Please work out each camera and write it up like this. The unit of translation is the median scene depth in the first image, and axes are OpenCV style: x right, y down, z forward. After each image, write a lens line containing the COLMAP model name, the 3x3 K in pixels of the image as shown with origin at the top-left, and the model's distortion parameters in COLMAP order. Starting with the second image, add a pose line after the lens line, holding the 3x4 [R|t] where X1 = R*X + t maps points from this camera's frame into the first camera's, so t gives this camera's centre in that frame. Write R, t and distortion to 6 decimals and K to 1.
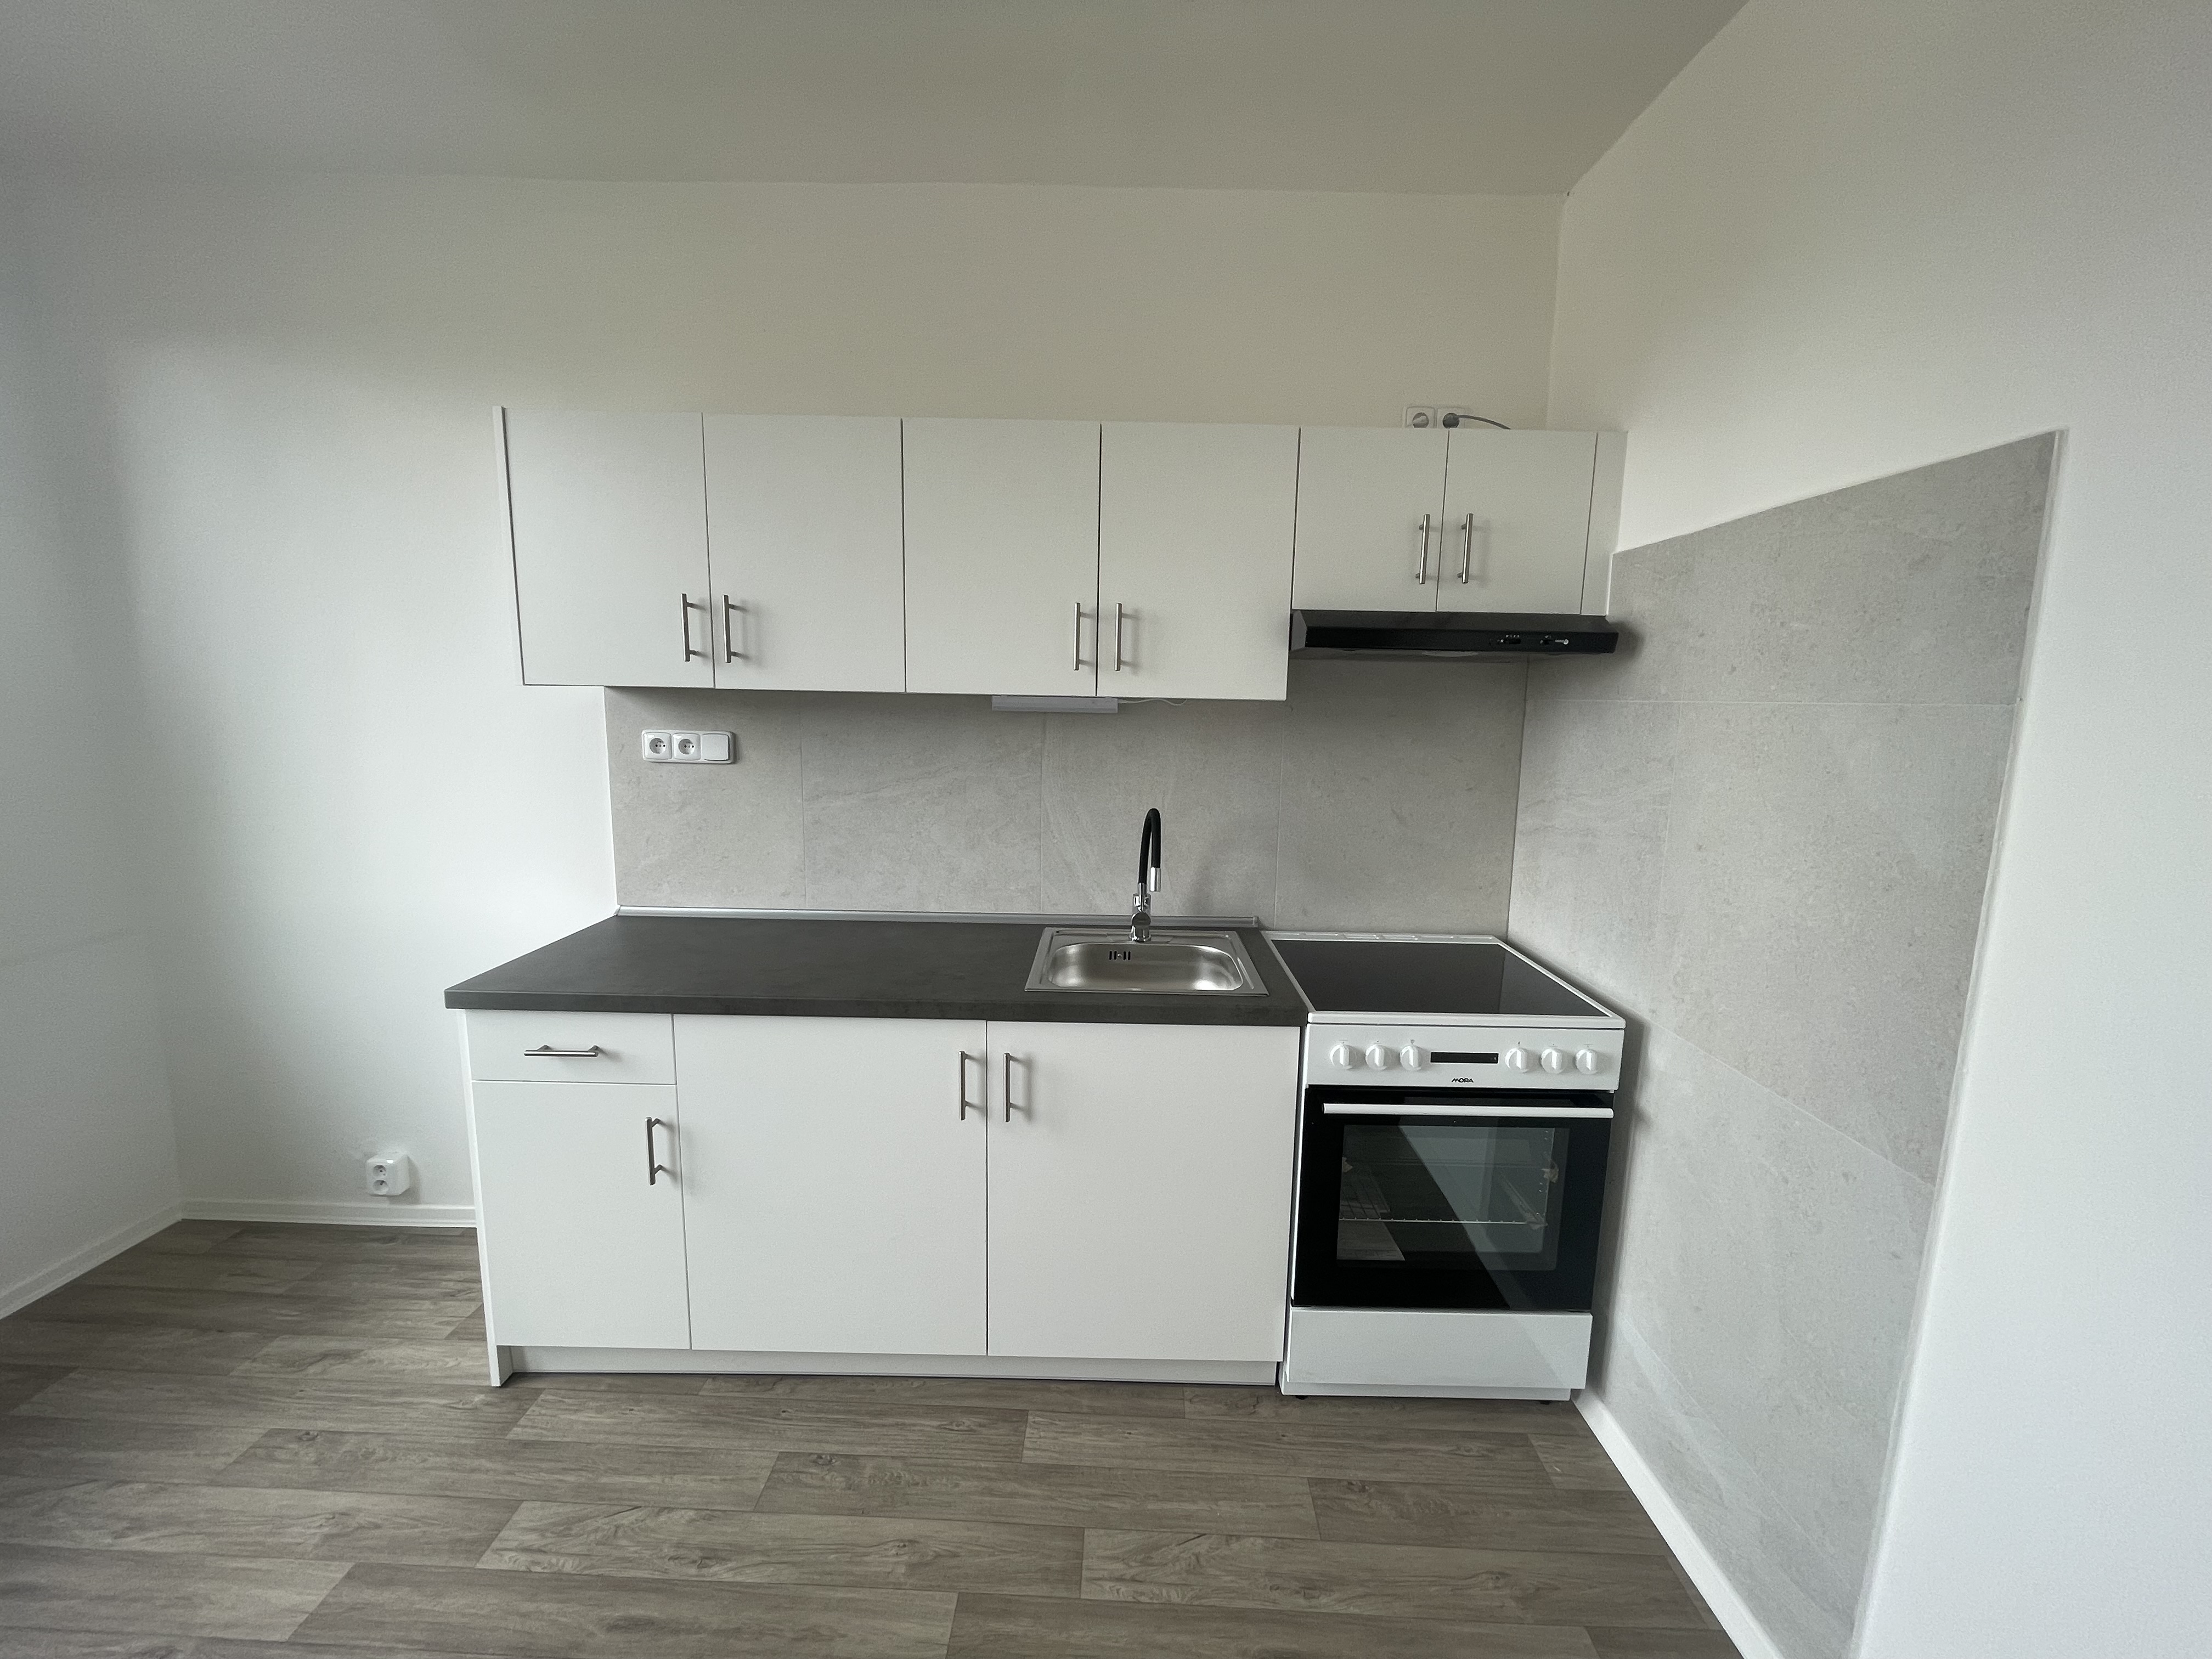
lens RADIAL K [[889.5, 0, 1106.0], [0, 889.5, 829.5], [0, 0, 1]] dist [-0.003951, 0.000206]
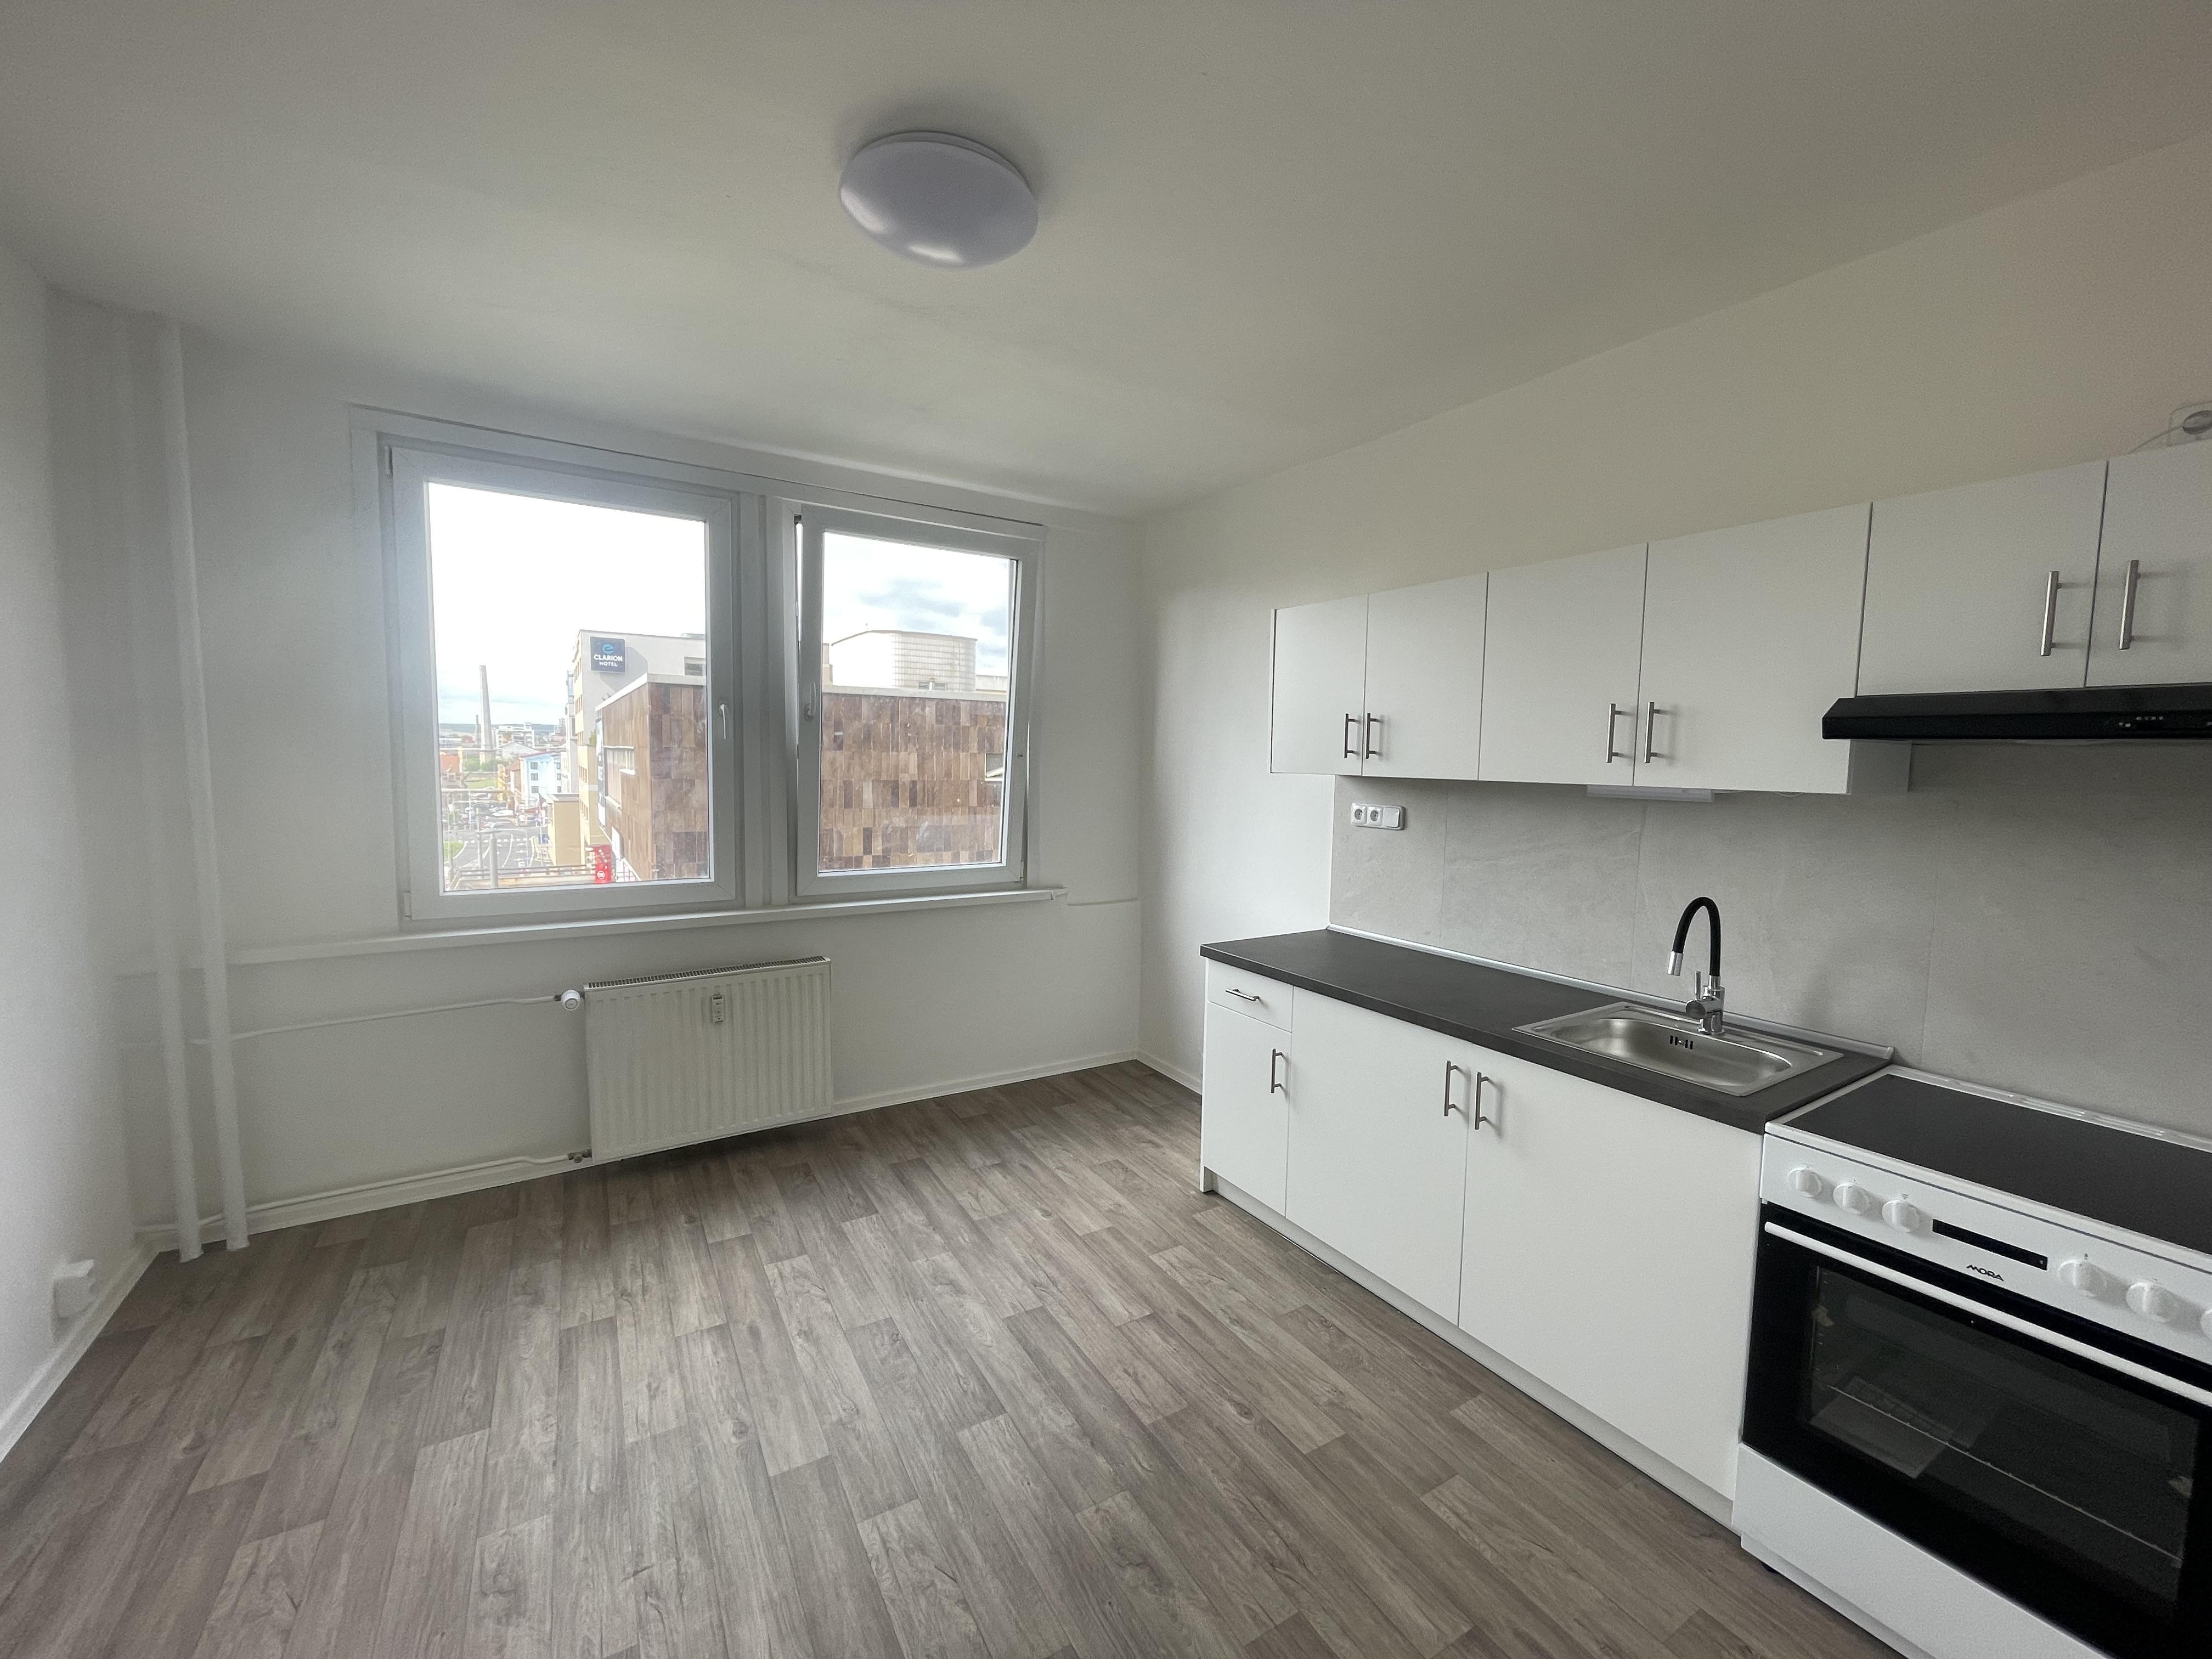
lens RADIAL K [[889.5, 0, 1106.0], [0, 889.5, 829.5], [0, 0, 1]] dist [-0.003951, 0.000206]
pose [[0.533665, 0.058832, -0.843647, 0.589684], [-0.129251, 0.991532, -0.012615, 0.000490], [0.835761, 0.115774, 0.536750, -0.123503]]
